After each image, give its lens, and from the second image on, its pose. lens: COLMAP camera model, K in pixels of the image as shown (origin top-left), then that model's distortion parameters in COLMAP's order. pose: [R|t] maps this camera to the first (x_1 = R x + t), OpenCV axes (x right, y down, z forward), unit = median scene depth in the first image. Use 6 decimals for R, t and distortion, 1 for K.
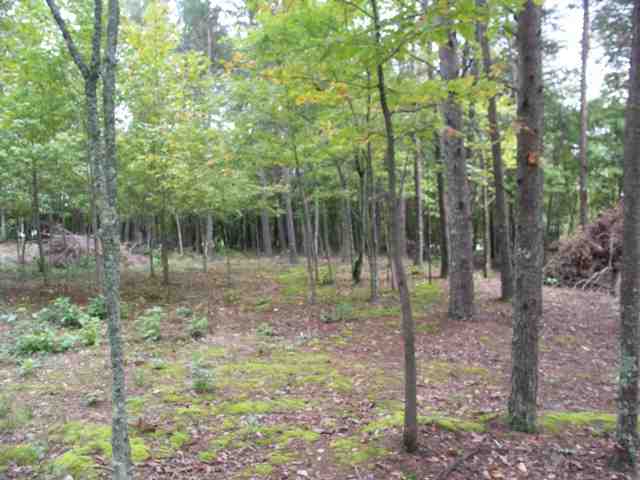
lens RADIAL K [[528.9, 0, 319.7], [0, 528.9, 243.9], [0, 0, 1]] dist [-0.191978, 0.170026]
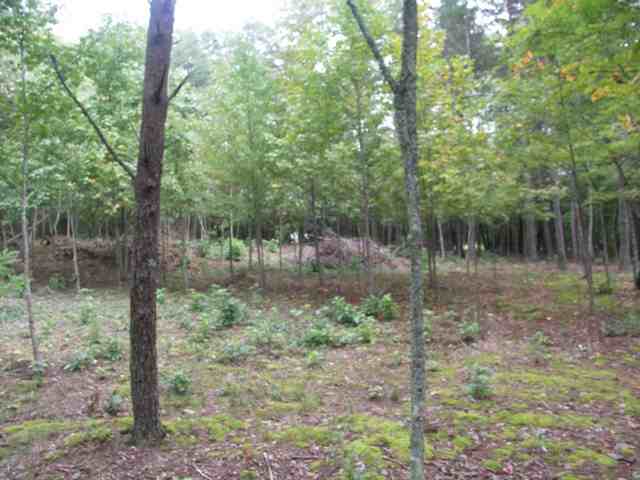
lens RADIAL K [[528.9, 0, 319.7], [0, 528.9, 243.9], [0, 0, 1]] dist [-0.191978, 0.170026]
pose [[0.886041, 0.008344, -0.463532, -0.029769], [-0.011496, 0.999926, -0.003975, -0.001372], [0.463465, 0.008851, 0.886071, -0.011765]]
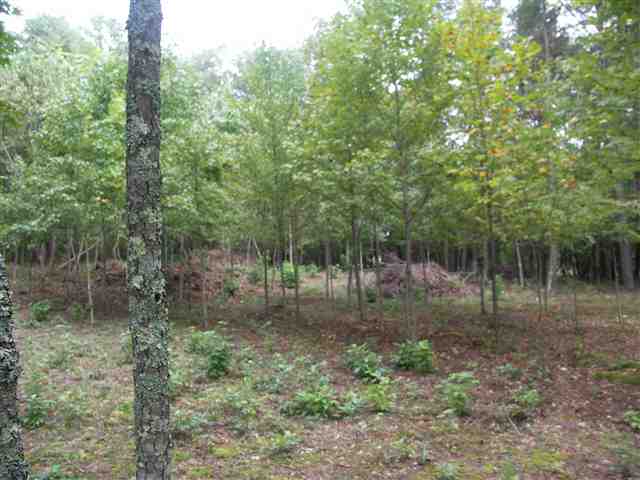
lens RADIAL K [[528.9, 0, 319.7], [0, 528.9, 243.9], [0, 0, 1]] dist [-0.191978, 0.170026]
pose [[0.799956, -0.014373, -0.599886, -0.042111], [-0.016594, 0.998801, -0.046060, -0.019038], [0.599829, 0.046801, 0.798758, 0.298480]]
